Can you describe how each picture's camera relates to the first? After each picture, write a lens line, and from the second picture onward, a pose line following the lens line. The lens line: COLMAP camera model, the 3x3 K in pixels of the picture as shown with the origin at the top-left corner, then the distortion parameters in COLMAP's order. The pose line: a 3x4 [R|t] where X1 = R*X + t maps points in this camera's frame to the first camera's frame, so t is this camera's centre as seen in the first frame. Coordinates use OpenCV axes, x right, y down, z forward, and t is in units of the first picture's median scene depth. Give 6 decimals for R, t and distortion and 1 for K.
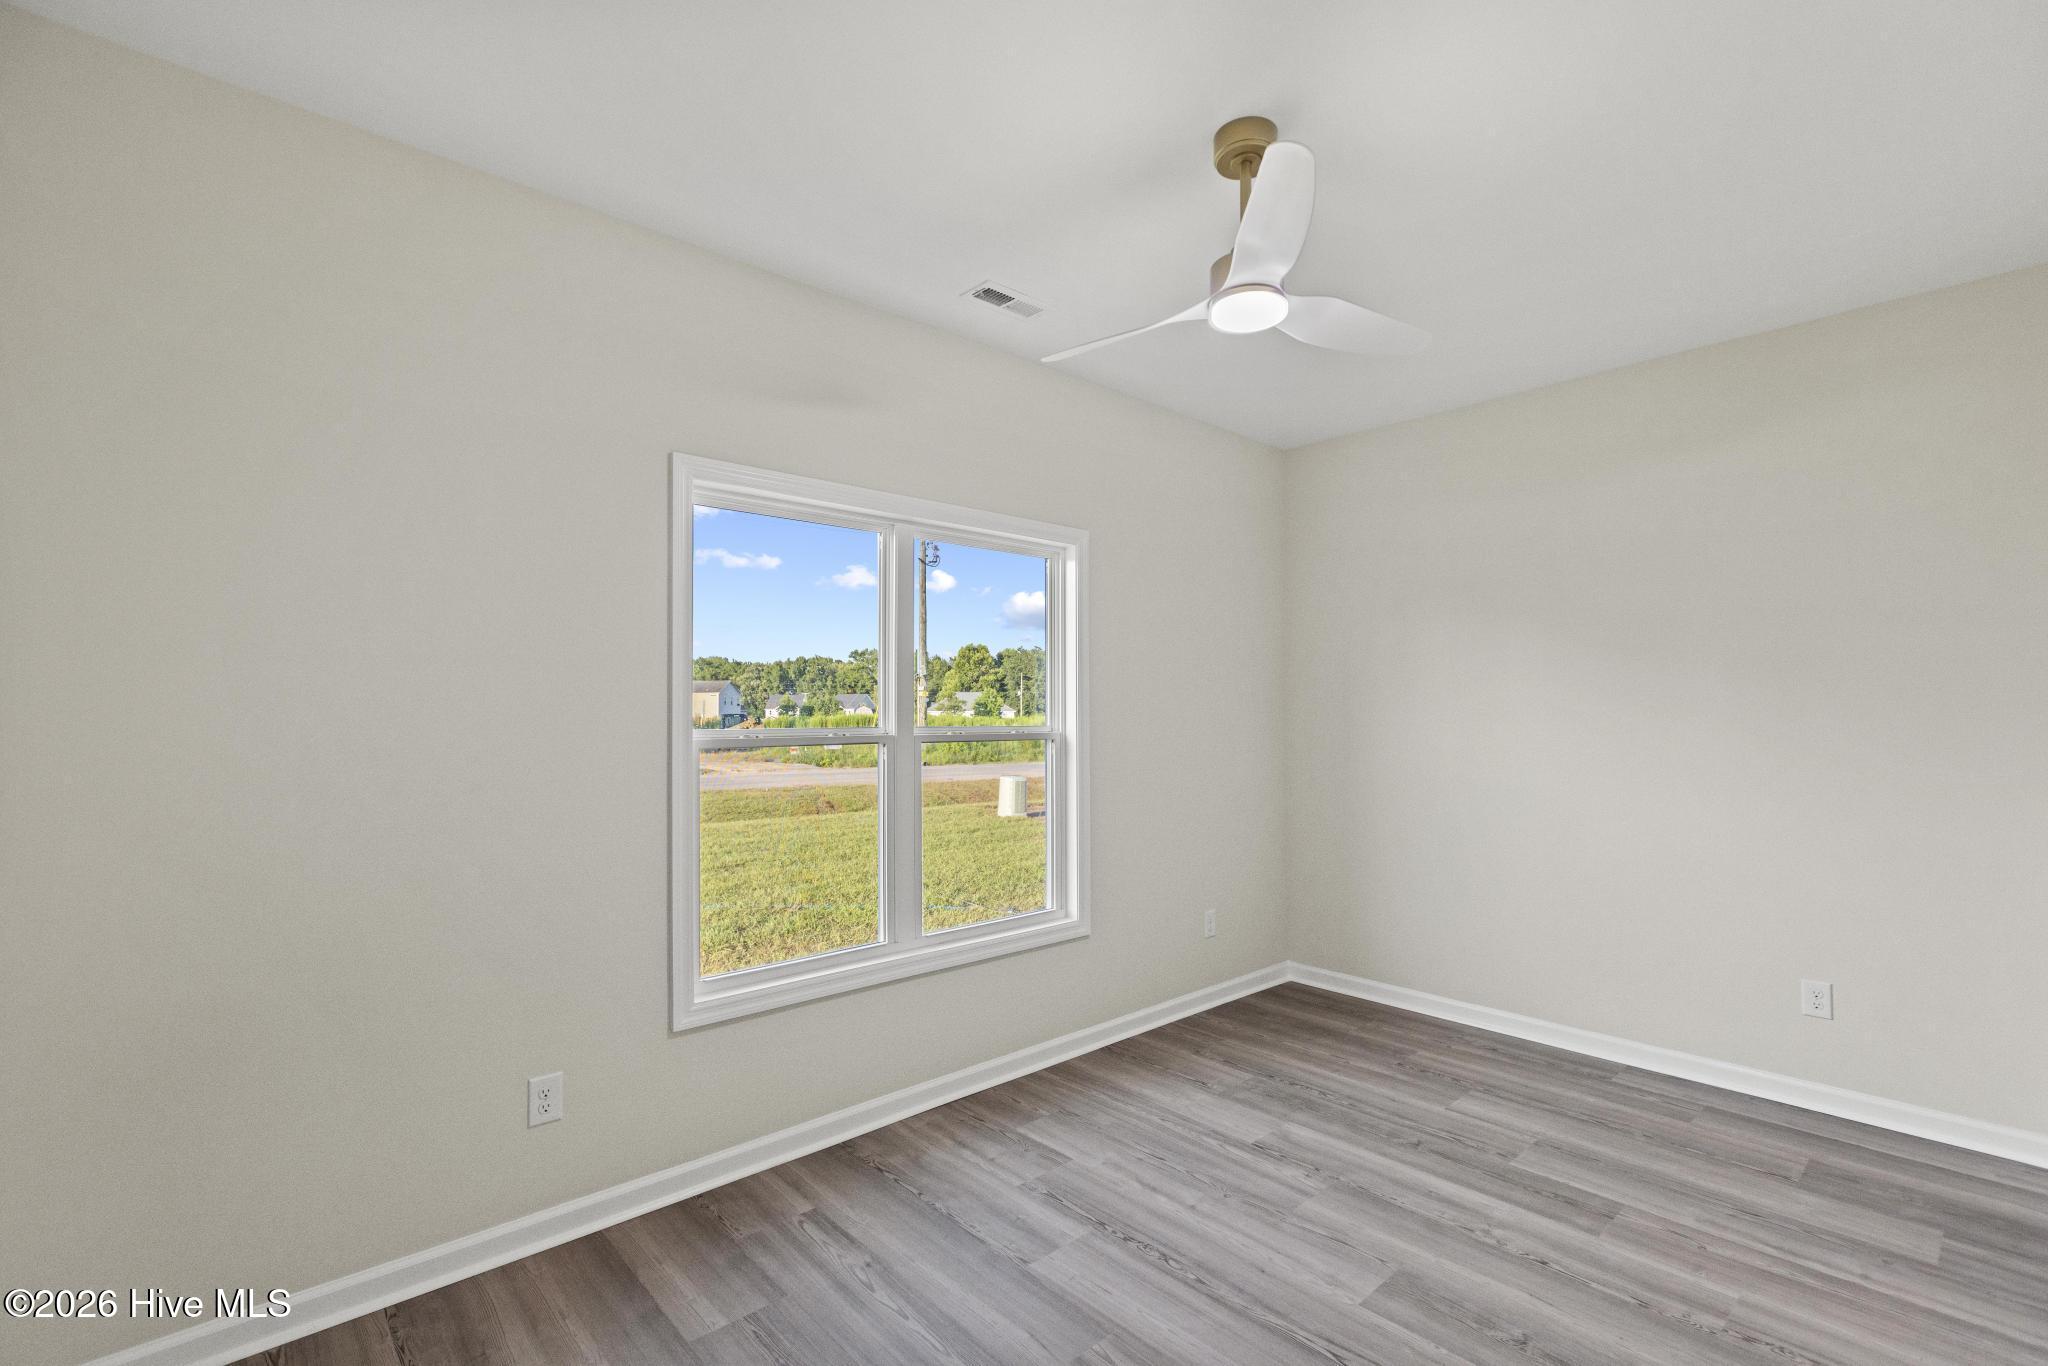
lens RADIAL K [[917.1, 0, 1020.6], [0, 917.1, 670.5], [0, 0, 1]] dist [0.003463, -0.001690]
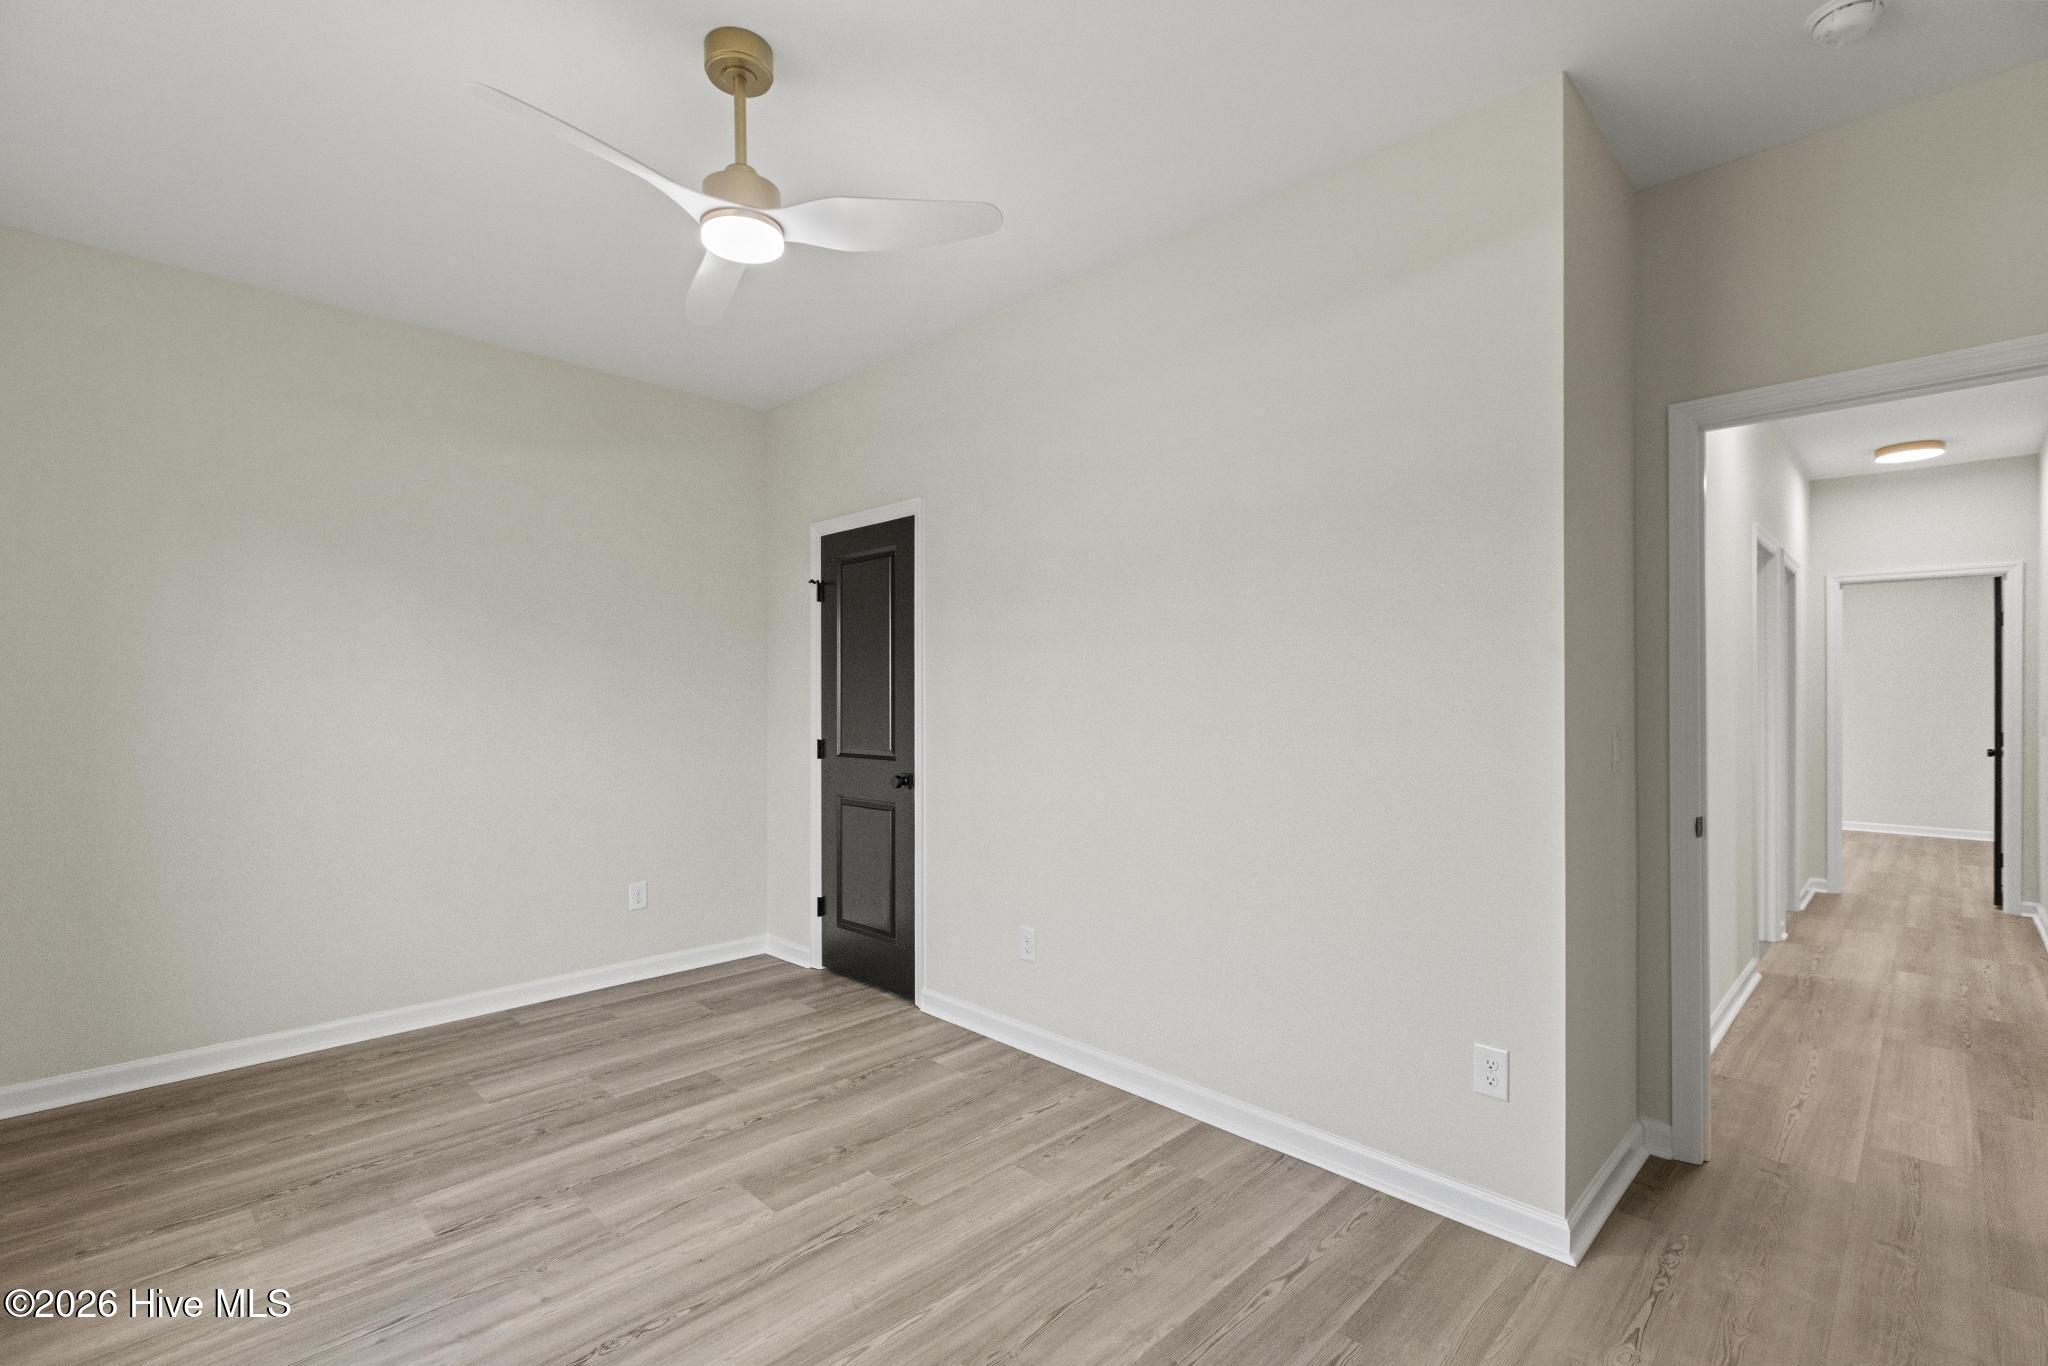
lens RADIAL K [[917.1, 0, 1013.7], [0, 917.1, 692.7], [0, 0, 1]] dist [0.003463, -0.001690]
pose [[-0.054296, 0.003420, 0.998519, -0.554460], [-0.048555, 0.998802, -0.006061, 0.042130], [-0.997344, -0.048812, -0.054065, 0.590247]]
